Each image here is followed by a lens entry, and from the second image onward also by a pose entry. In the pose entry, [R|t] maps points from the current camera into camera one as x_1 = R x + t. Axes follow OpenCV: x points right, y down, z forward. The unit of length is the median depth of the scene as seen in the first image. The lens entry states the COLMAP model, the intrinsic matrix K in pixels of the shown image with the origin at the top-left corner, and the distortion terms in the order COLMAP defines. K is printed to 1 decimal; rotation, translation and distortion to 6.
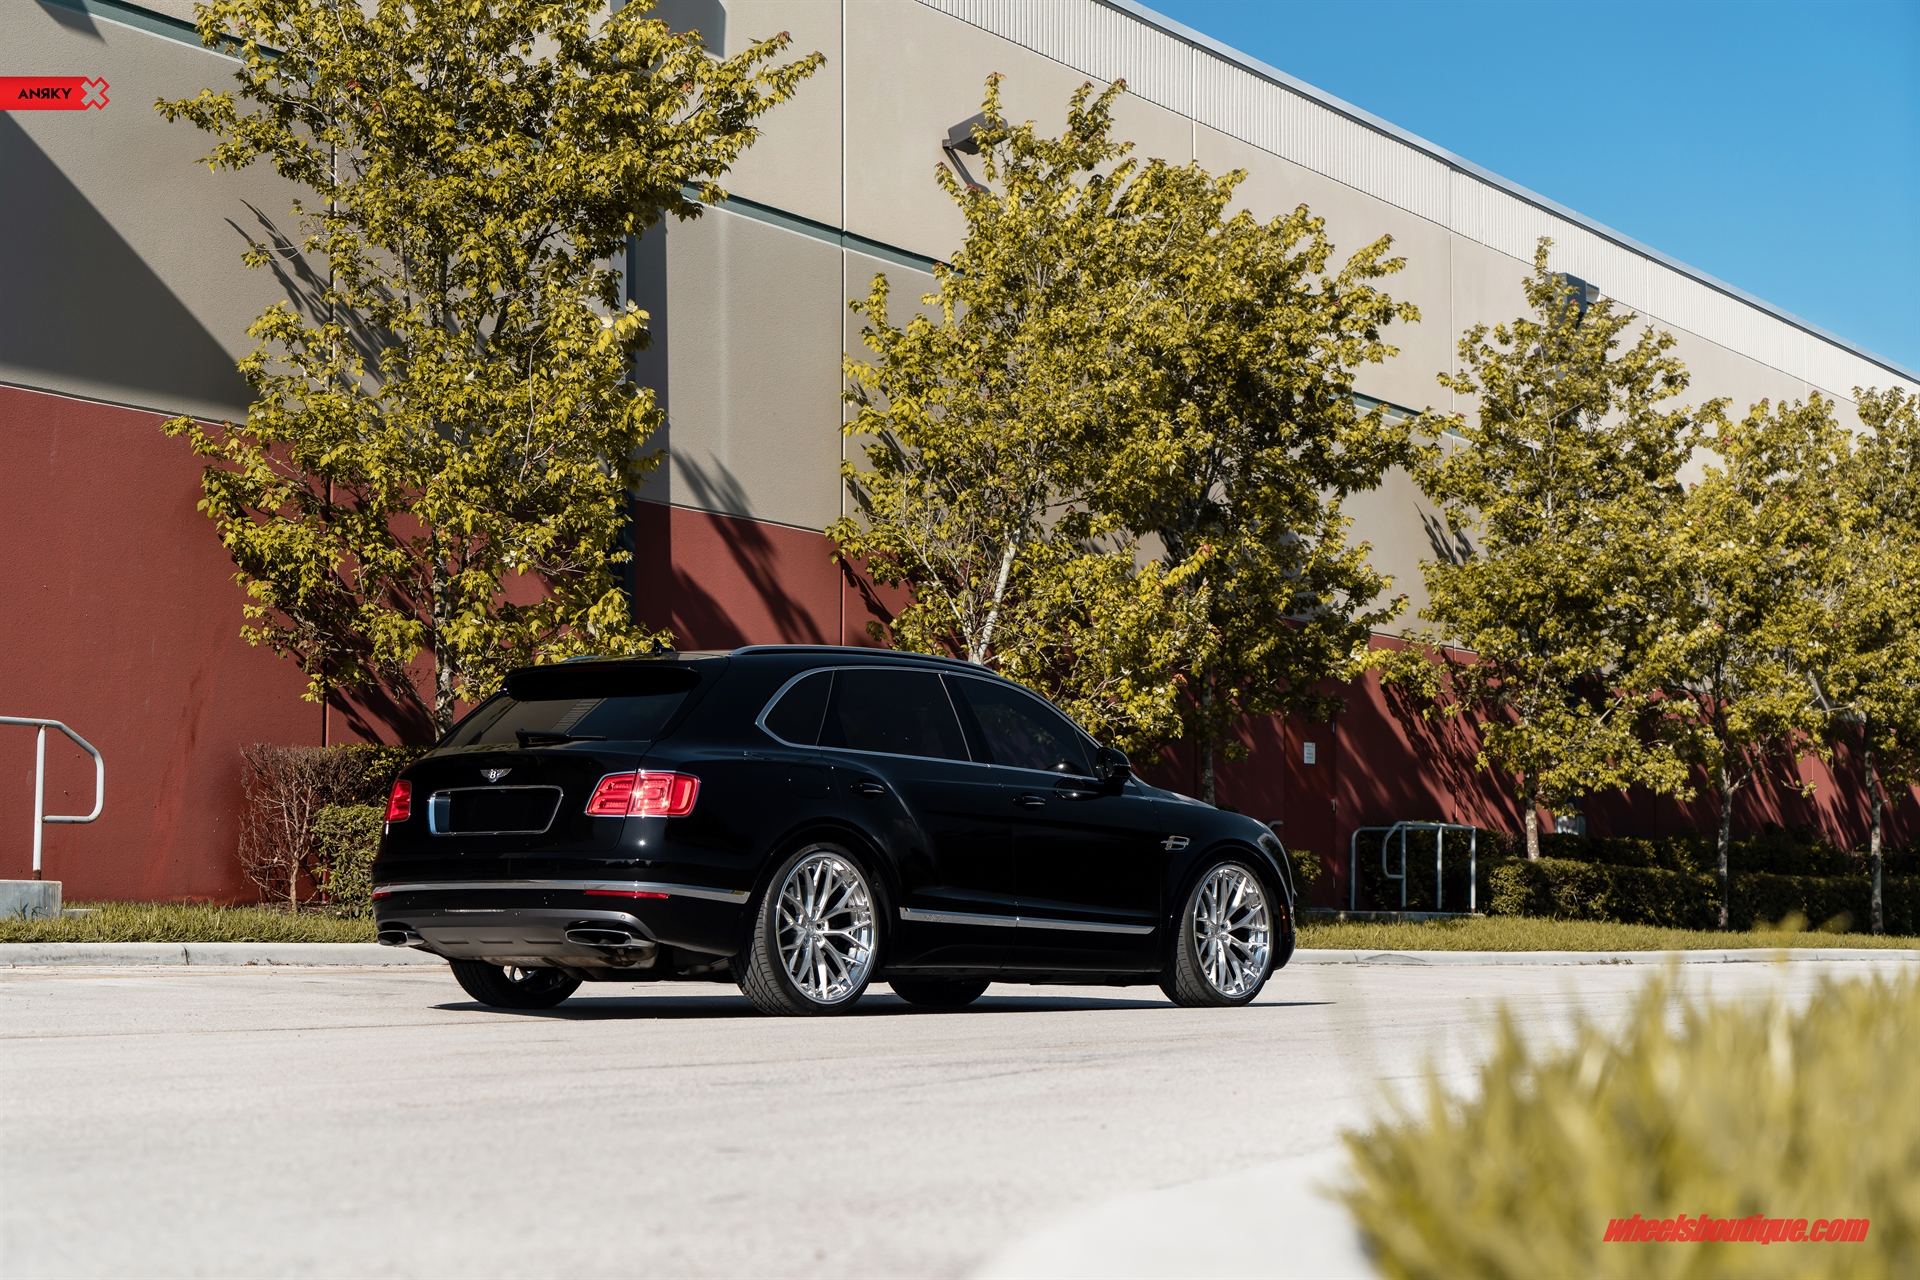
lens RADIAL K [[4037.2, 0, 951.8], [0, 4037.2, 633.2], [0, 0, 1]] dist [0.109828, 0.000000]
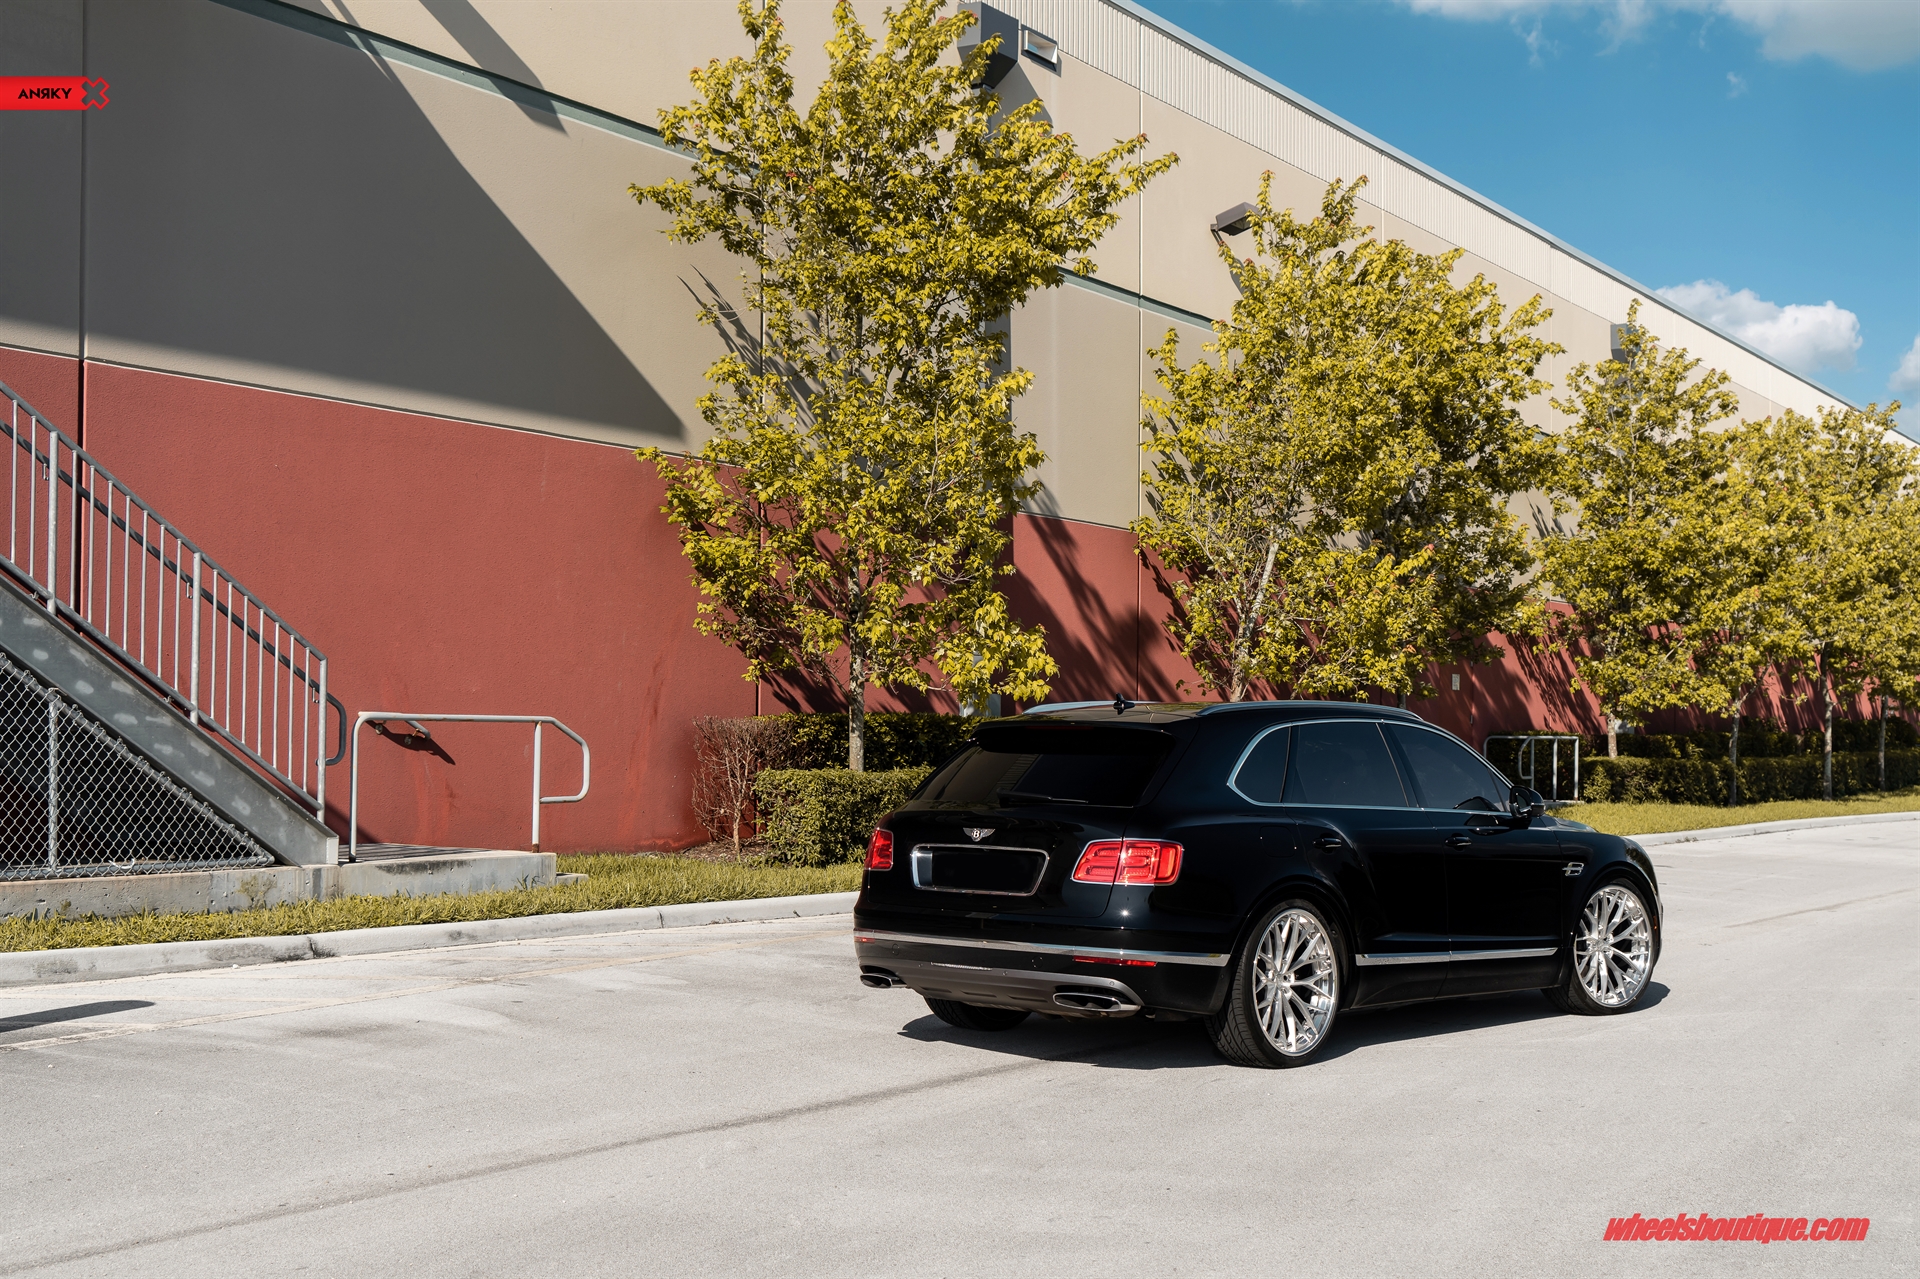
lens RADIAL K [[2264.4, 0, 970.6], [0, 2264.4, 644.0], [0, 0, 1]] dist [0.023983, 0.000000]
pose [[0.999801, 0.006258, -0.018949, -0.077963], [-0.005094, 0.998130, 0.060910, -0.037111], [0.019294, -0.060801, 0.997963, 0.313185]]
